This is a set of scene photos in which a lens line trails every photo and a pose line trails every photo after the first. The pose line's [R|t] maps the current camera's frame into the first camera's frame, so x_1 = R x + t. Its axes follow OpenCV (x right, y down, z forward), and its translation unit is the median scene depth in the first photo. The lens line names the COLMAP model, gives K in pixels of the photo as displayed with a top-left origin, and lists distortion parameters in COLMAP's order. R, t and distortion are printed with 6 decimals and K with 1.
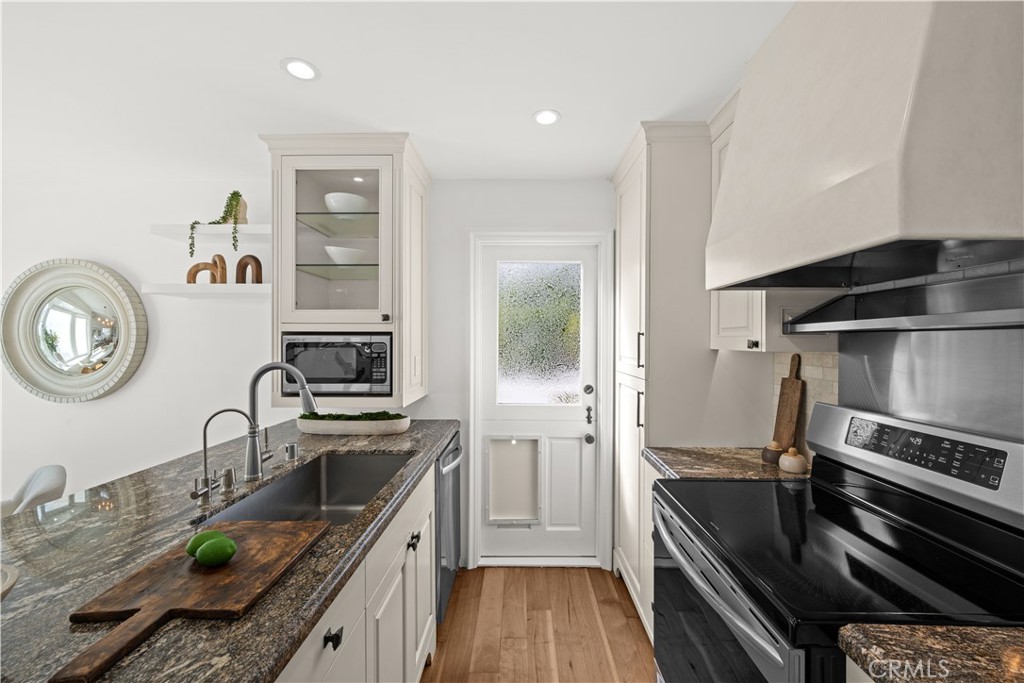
lens RADIAL K [[397.8, 0, 514.4], [0, 397.8, 343.1], [0, 0, 1]] dist [0.002141, 0.000015]
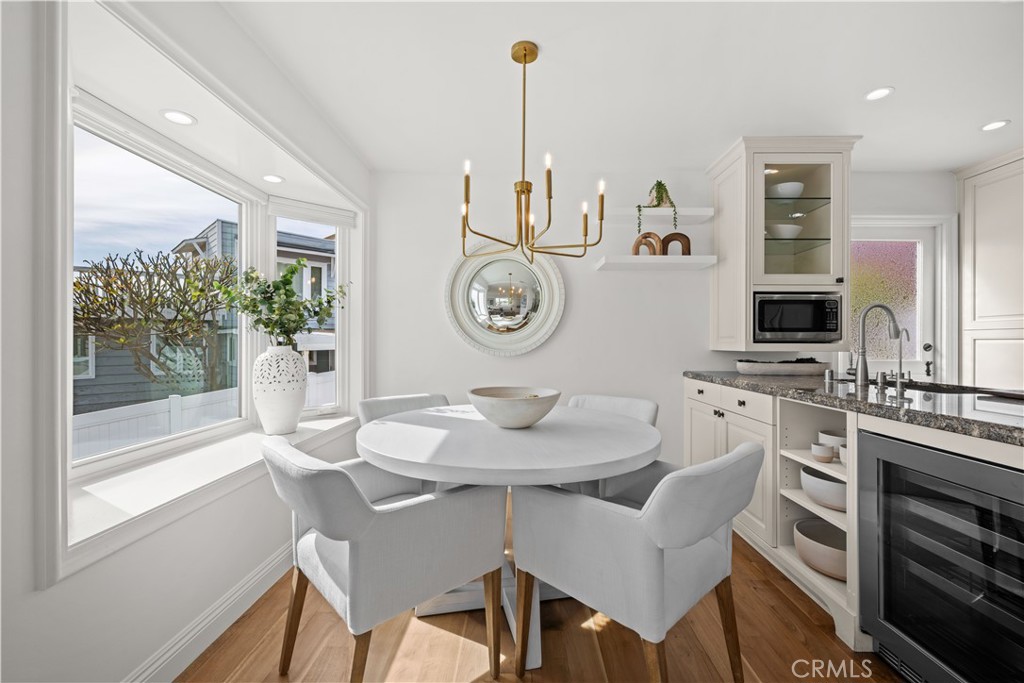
lens RADIAL K [[443.4, 0, 516.2], [0, 443.4, 345.3], [0, 0, 1]] dist [0.001758, 0.000726]
pose [[0.999953, 0.000625, 0.009666, -1.358048], [-0.000592, 0.999994, -0.003394, 0.148283], [-0.009668, 0.003388, 0.999948, -0.407519]]
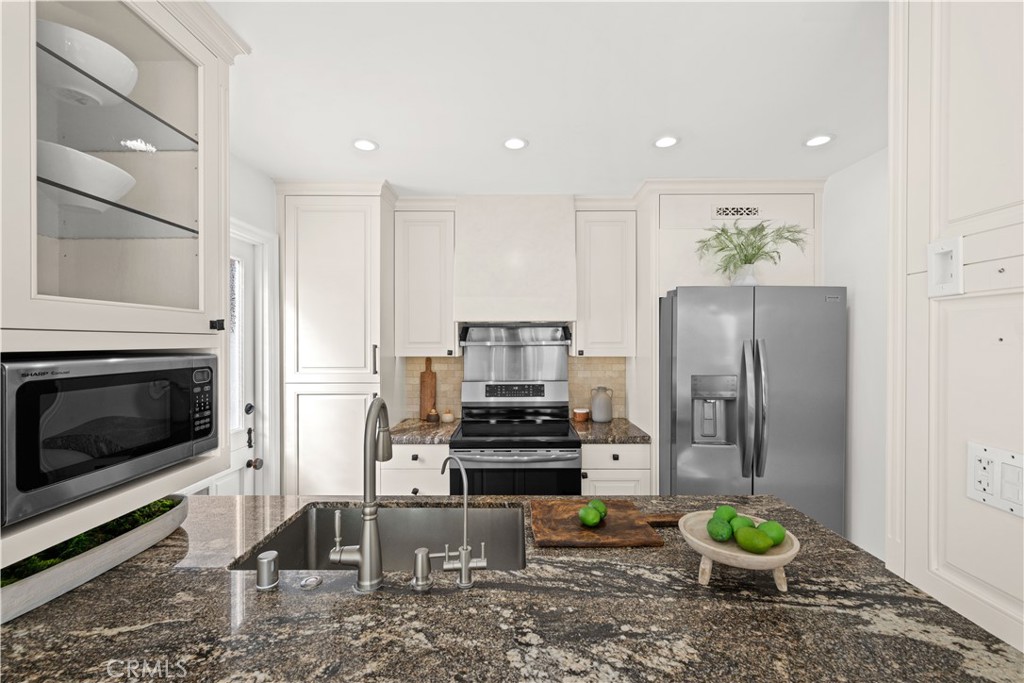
lens RADIAL K [[426.1, 0, 515.0], [0, 426.1, 340.4], [0, 0, 1]] dist [0.001071, 0.000071]
pose [[-0.009399, -0.000247, 0.999956, -0.959778], [0.007346, 0.999973, 0.000316, -0.036886], [-0.999929, 0.007349, -0.009397, 0.550238]]
